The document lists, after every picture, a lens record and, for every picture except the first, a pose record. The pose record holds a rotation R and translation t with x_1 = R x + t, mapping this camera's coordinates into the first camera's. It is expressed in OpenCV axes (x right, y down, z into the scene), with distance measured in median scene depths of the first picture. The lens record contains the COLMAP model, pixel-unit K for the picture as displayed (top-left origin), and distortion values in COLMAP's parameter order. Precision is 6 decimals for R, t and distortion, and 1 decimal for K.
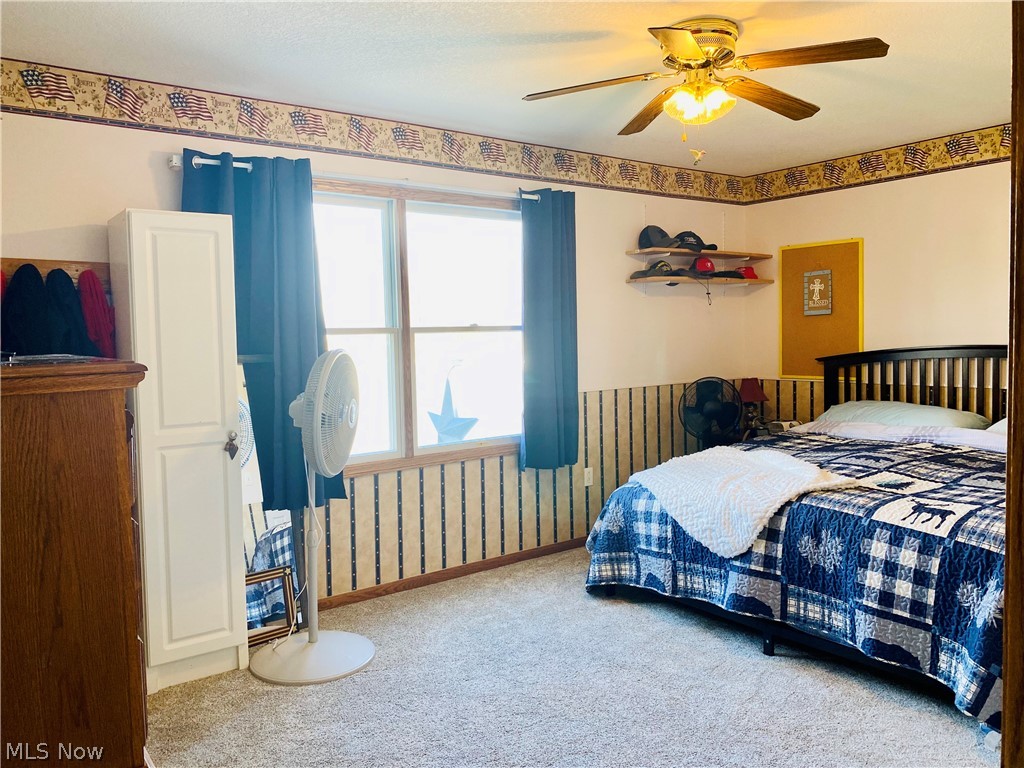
lens RADIAL K [[791.8, 0, 511.2], [0, 791.8, 381.8], [0, 0, 1]] dist [0.049195, -0.059335]
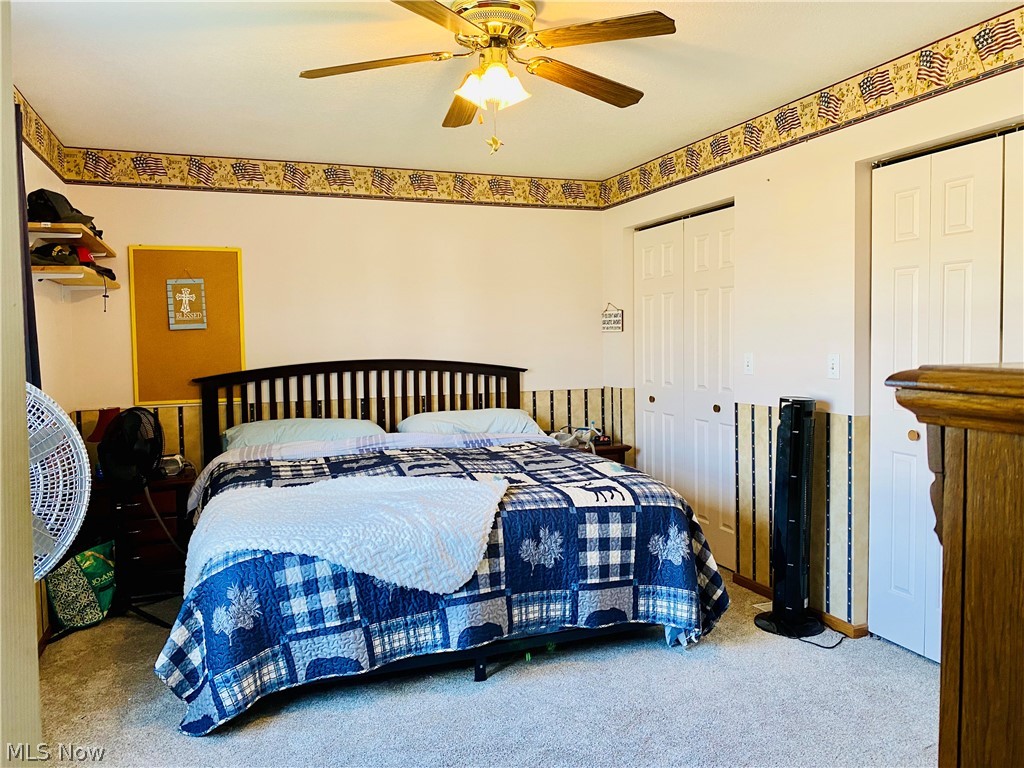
lens RADIAL K [[791.8, 0, 512.3], [0, 791.8, 378.5], [0, 0, 1]] dist [0.049195, -0.059335]
pose [[0.280440, -0.035273, 0.959223, -0.532293], [0.073462, 0.997182, 0.015191, -0.027014], [-0.957056, 0.066207, 0.282241, 0.632258]]
